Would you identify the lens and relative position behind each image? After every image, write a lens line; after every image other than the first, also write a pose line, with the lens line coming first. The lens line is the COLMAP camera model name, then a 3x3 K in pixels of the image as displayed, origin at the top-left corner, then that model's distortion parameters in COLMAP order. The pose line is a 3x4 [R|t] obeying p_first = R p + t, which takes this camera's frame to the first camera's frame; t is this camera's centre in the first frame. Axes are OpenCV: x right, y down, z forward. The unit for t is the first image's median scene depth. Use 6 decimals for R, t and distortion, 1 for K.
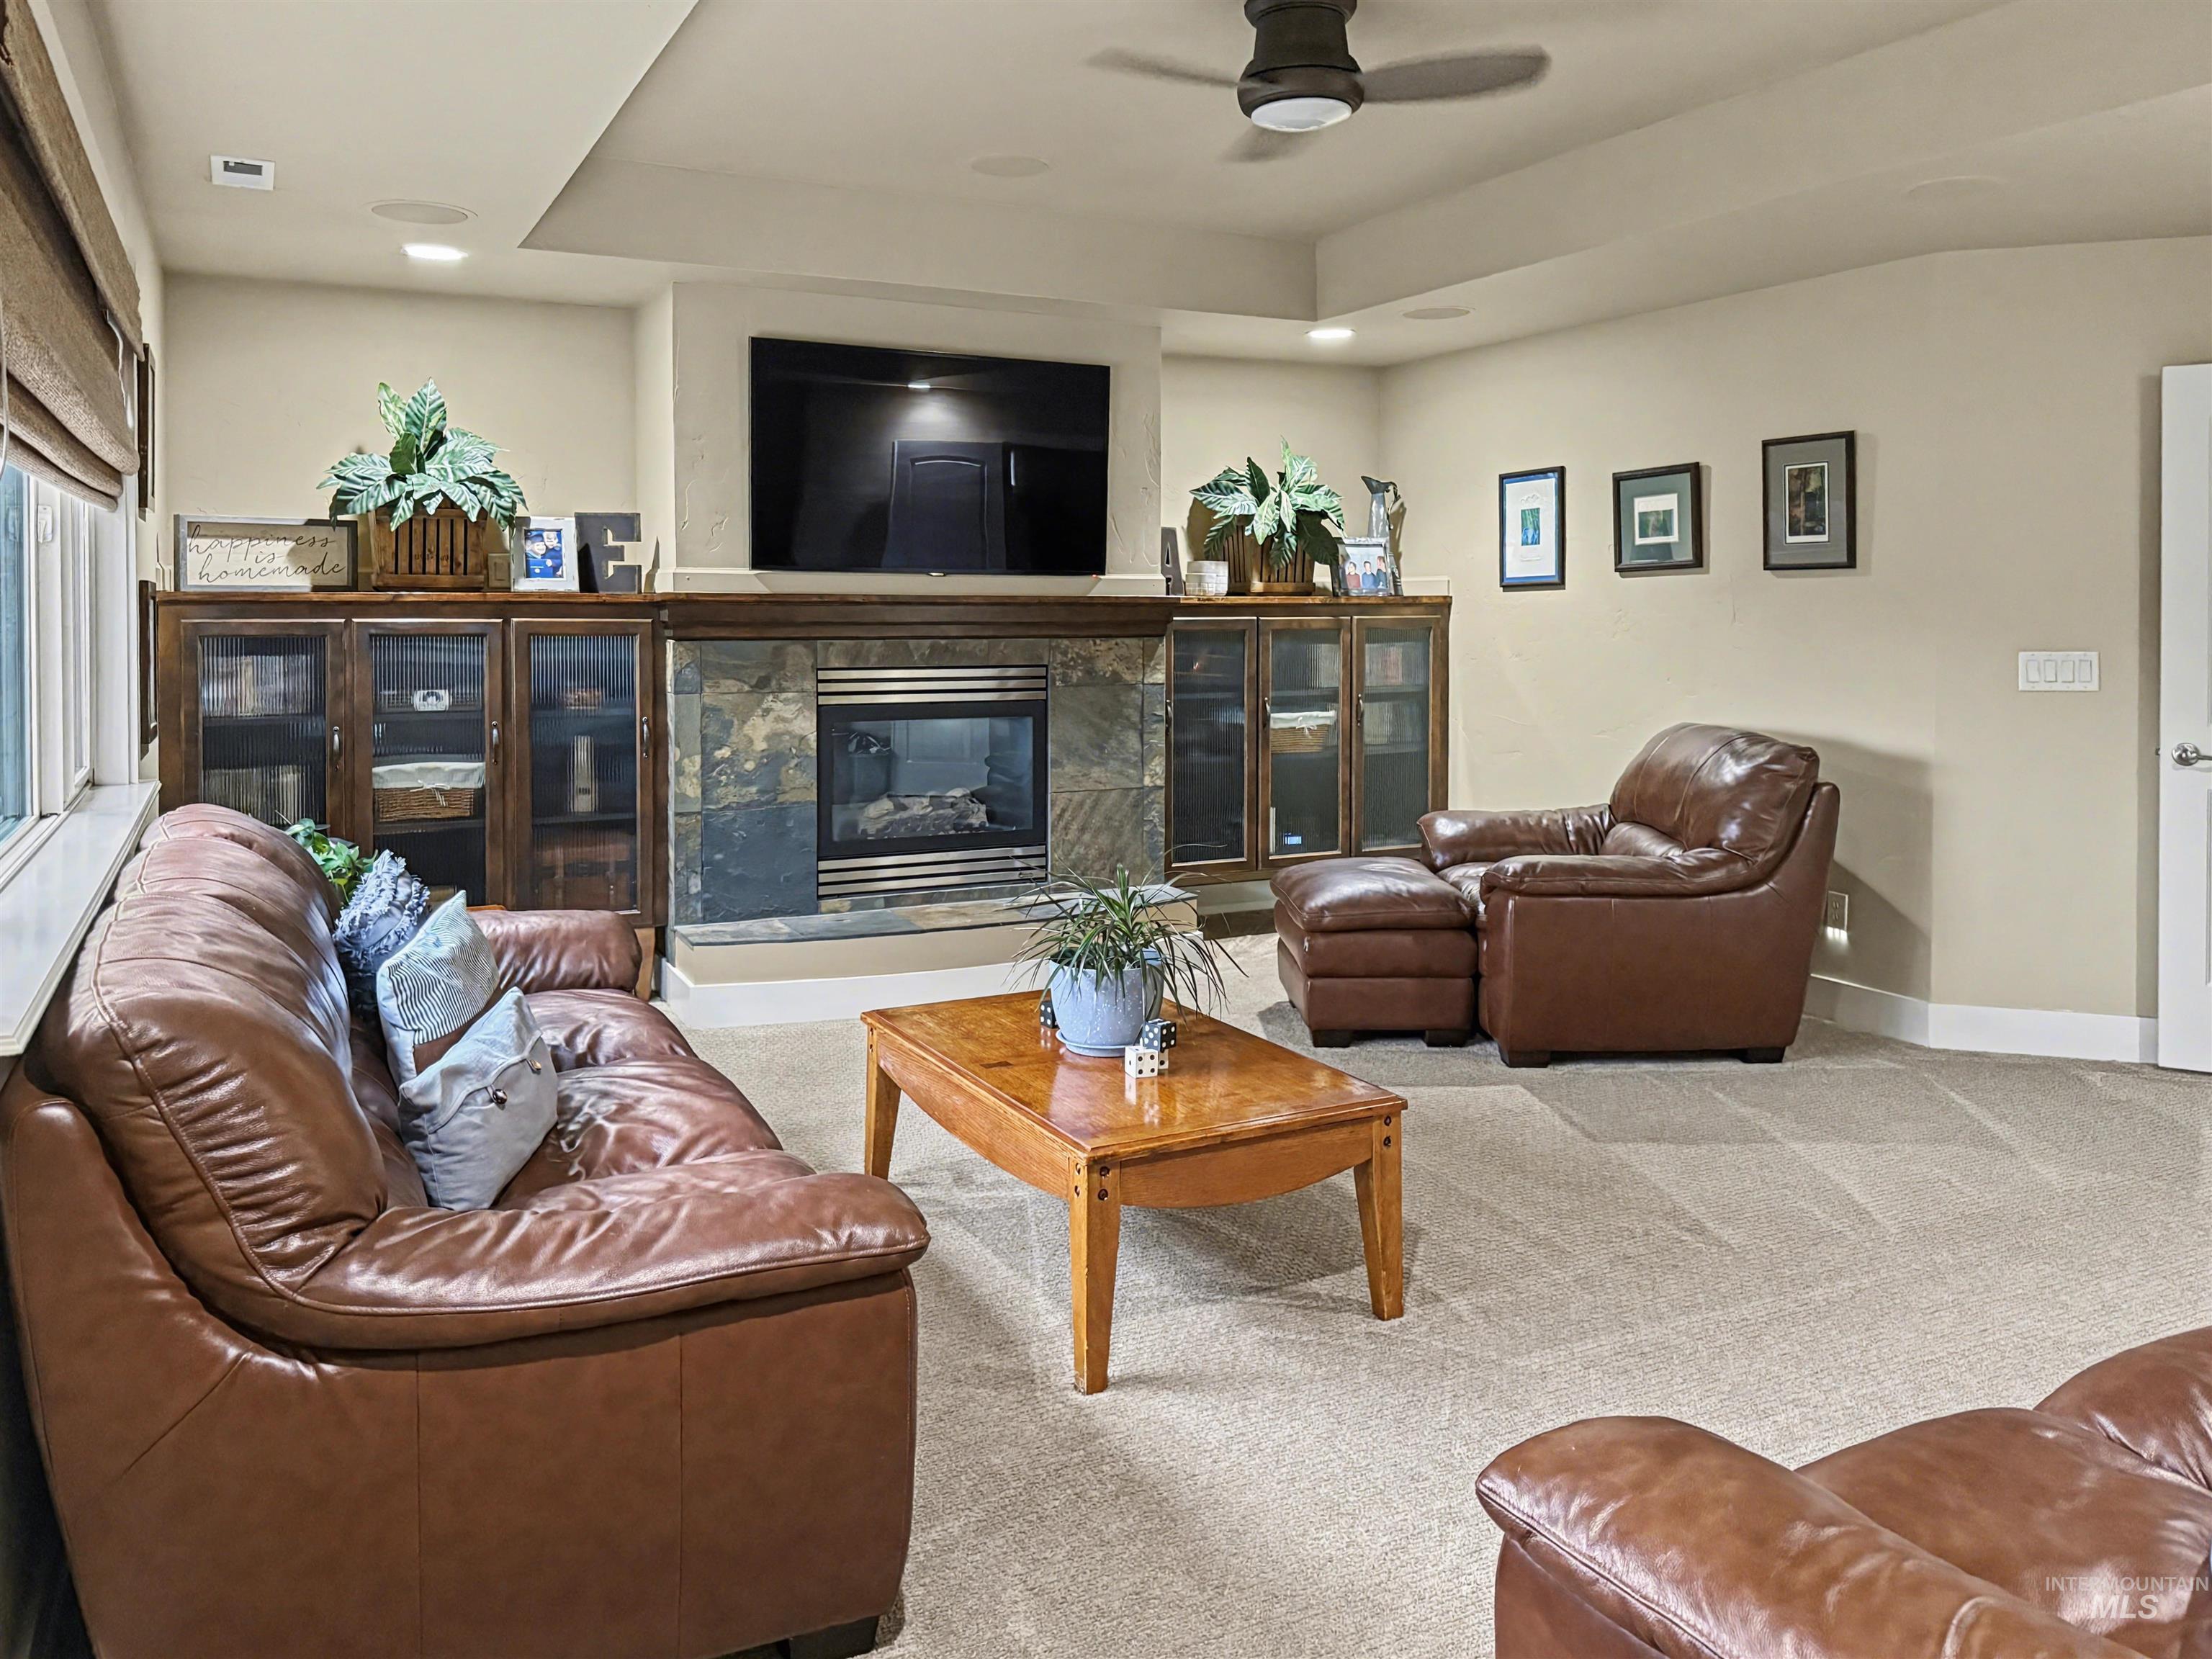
lens RADIAL K [[1616.0, 0, 1116.8], [0, 1616.0, 835.6], [0, 0, 1]] dist [-0.033757, -0.022823]
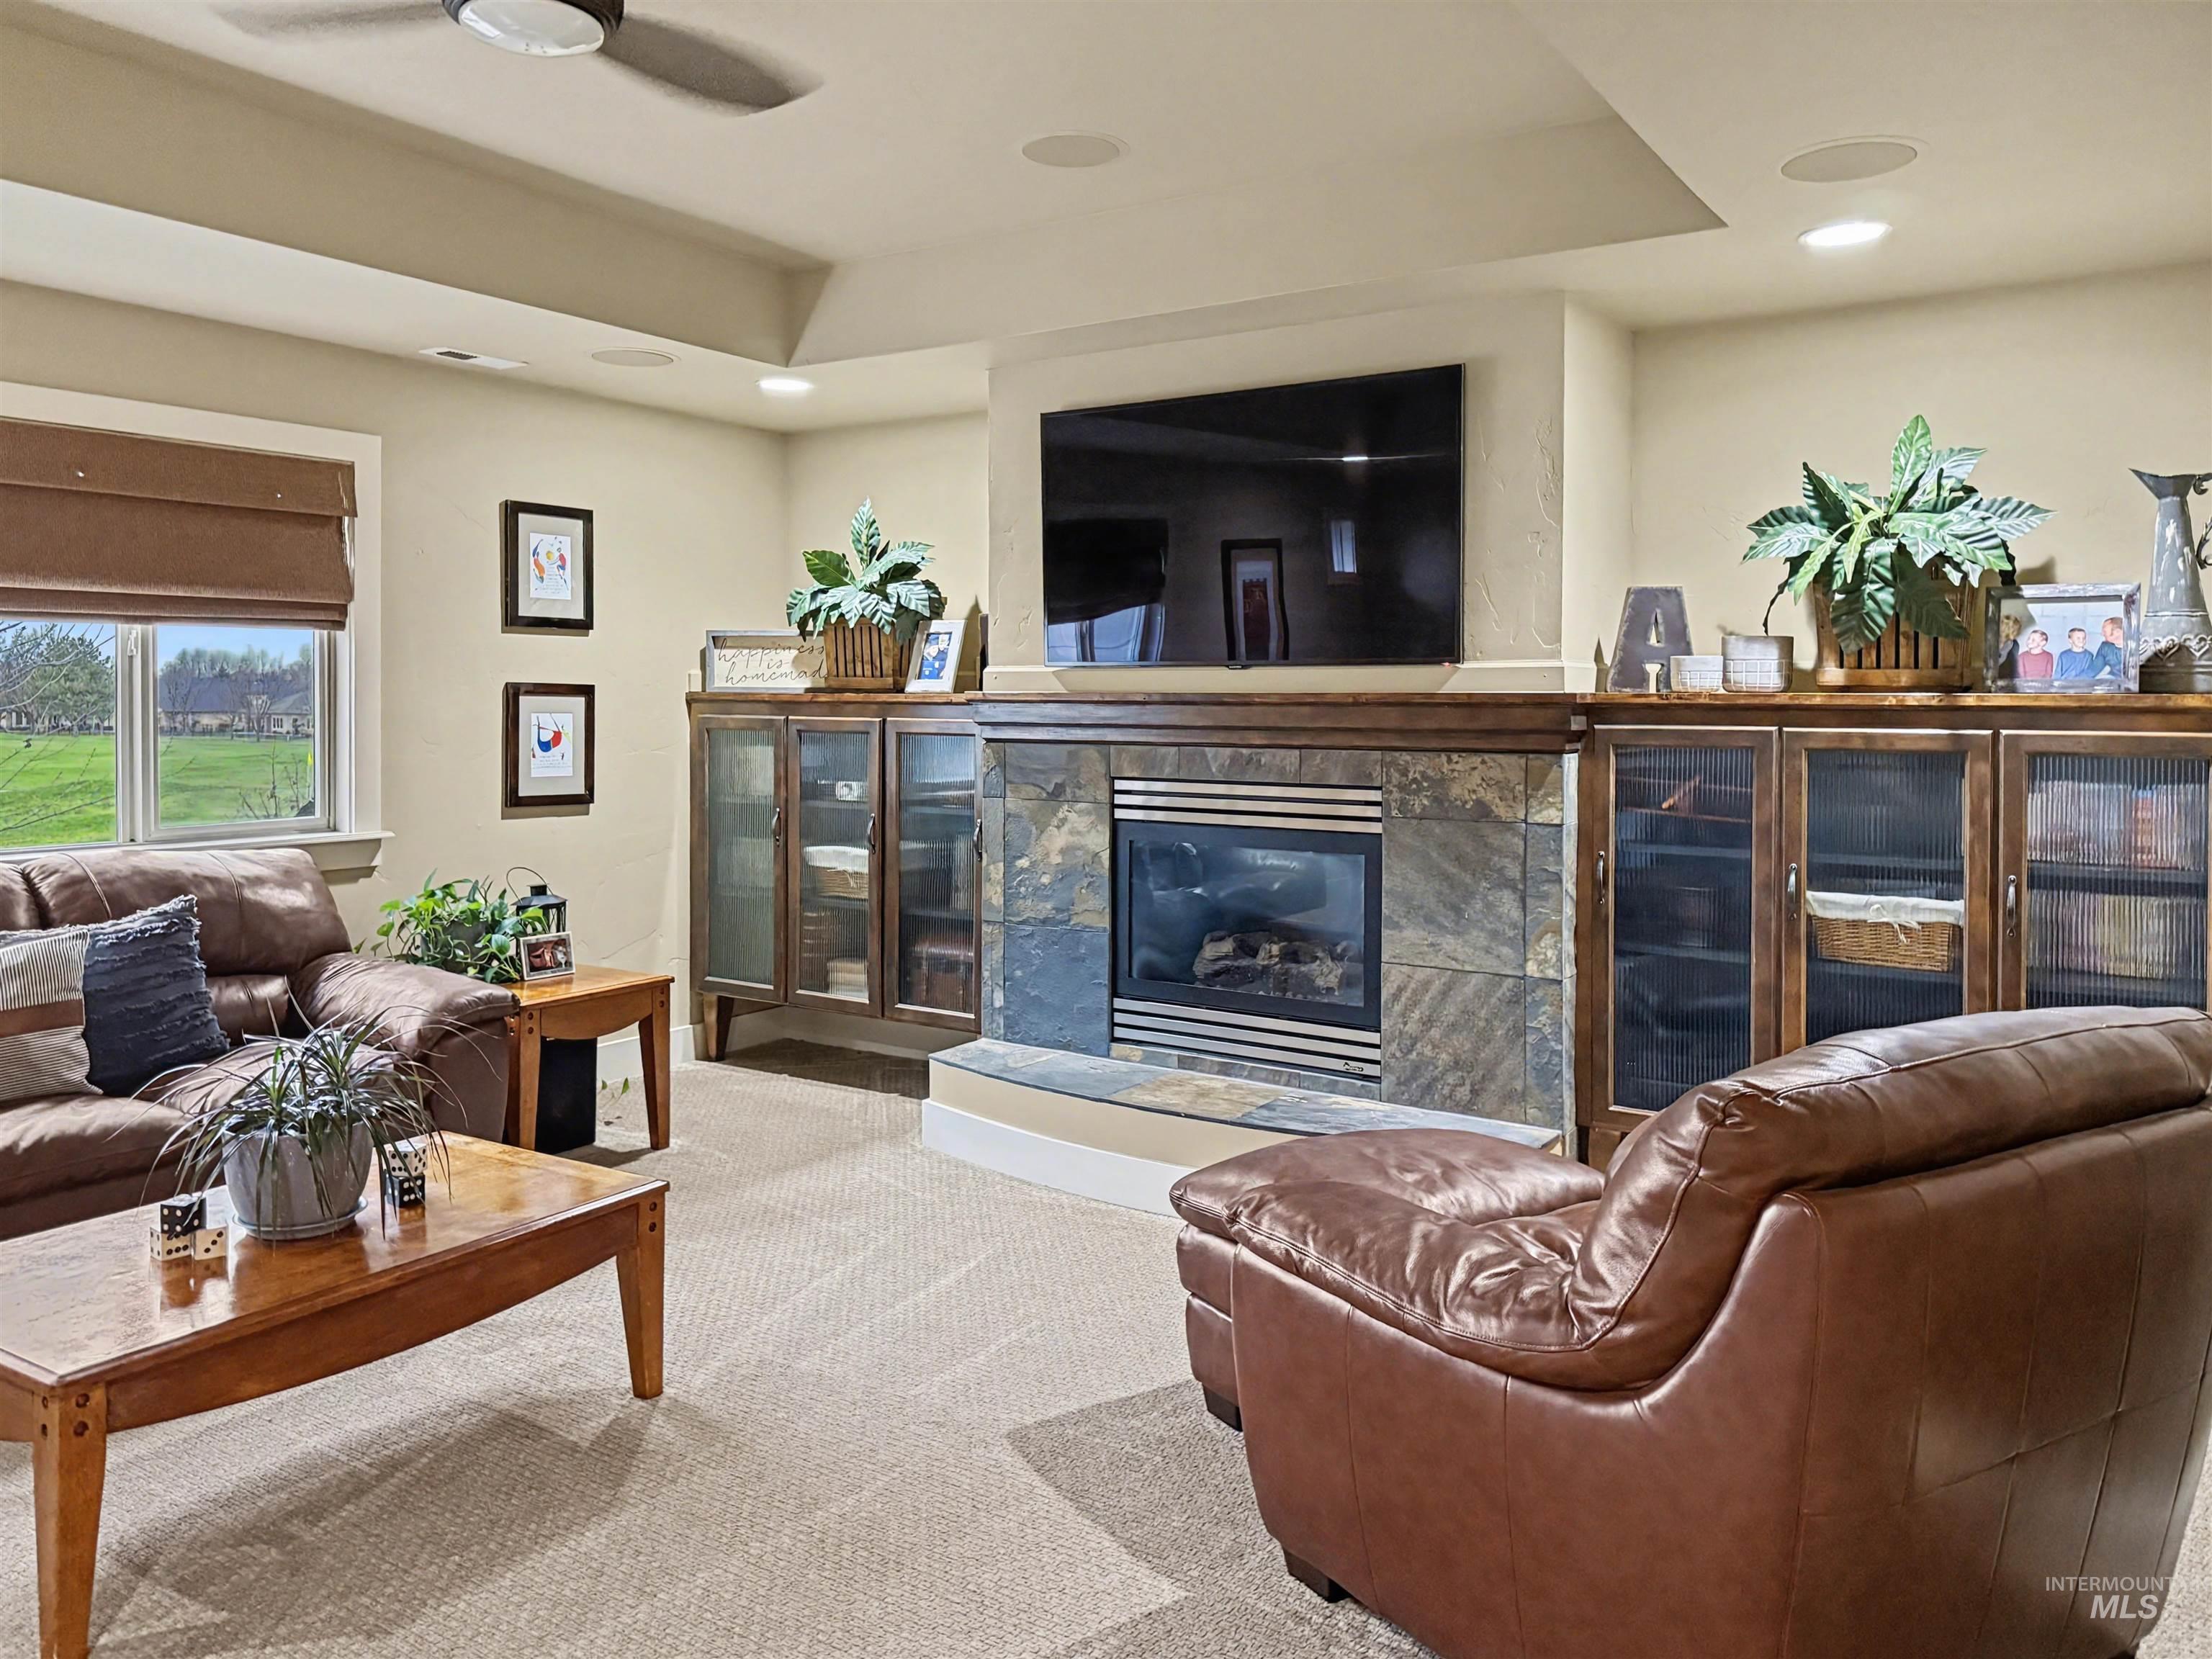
lens RADIAL K [[1616.0, 0, 1112.9], [0, 1616.0, 832.5], [0, 0, 1]] dist [-0.033757, -0.022823]
pose [[0.449962, 0.067269, -0.890511, 0.587025], [-0.130435, 0.991416, 0.008984, -0.080683], [0.883471, 0.112111, 0.454873, 0.596364]]
